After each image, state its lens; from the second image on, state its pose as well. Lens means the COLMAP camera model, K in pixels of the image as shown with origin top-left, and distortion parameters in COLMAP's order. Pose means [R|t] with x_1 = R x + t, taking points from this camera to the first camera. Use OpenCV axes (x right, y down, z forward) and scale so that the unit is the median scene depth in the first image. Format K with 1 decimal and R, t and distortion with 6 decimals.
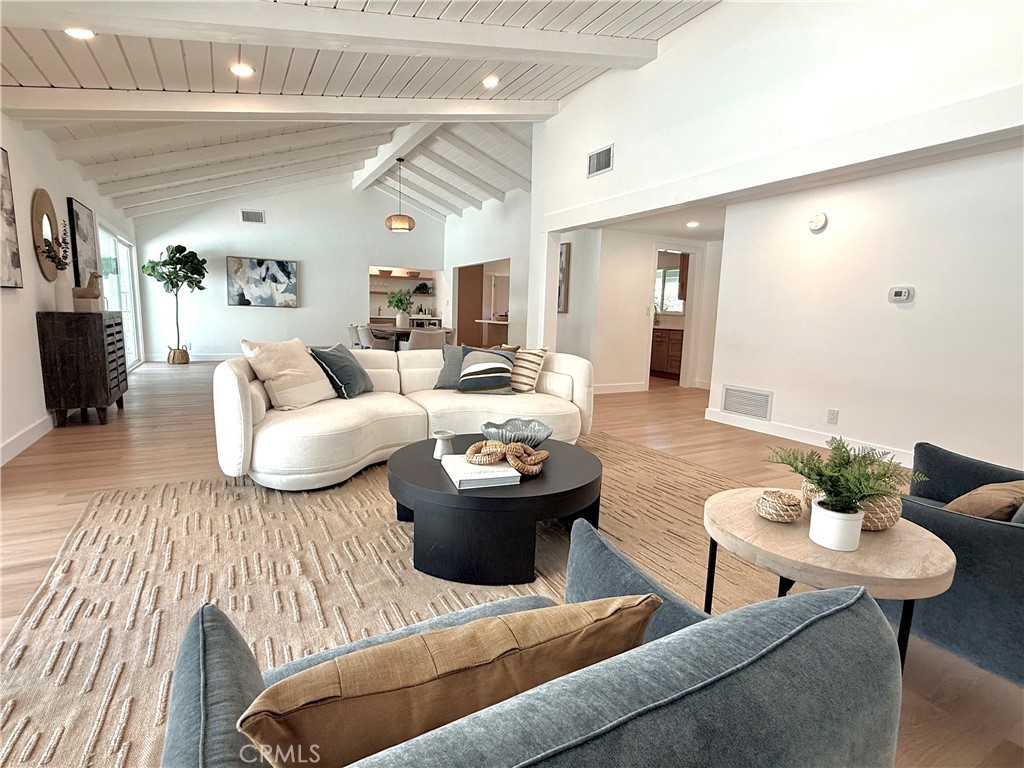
lens RADIAL K [[509.2, 0, 512.0], [0, 509.2, 384.0], [0, 0, 1]] dist [-0.000565, -0.000029]
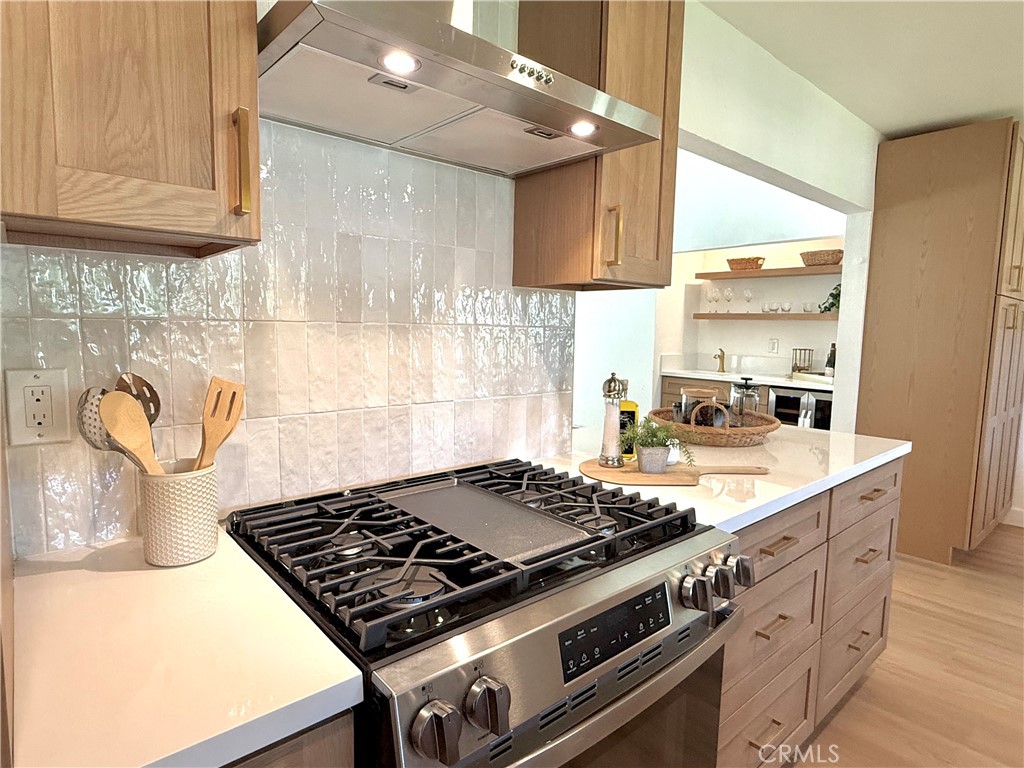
lens RADIAL K [[568.5, 0, 512.0], [0, 568.5, 384.0], [0, 0, 1]] dist [0.002211, 0.000202]
pose [[0.210244, 0.073539, -0.974879, 0.144861], [-0.149450, 0.987865, 0.042288, -0.116762], [0.966159, 0.136805, 0.218683, 0.731523]]
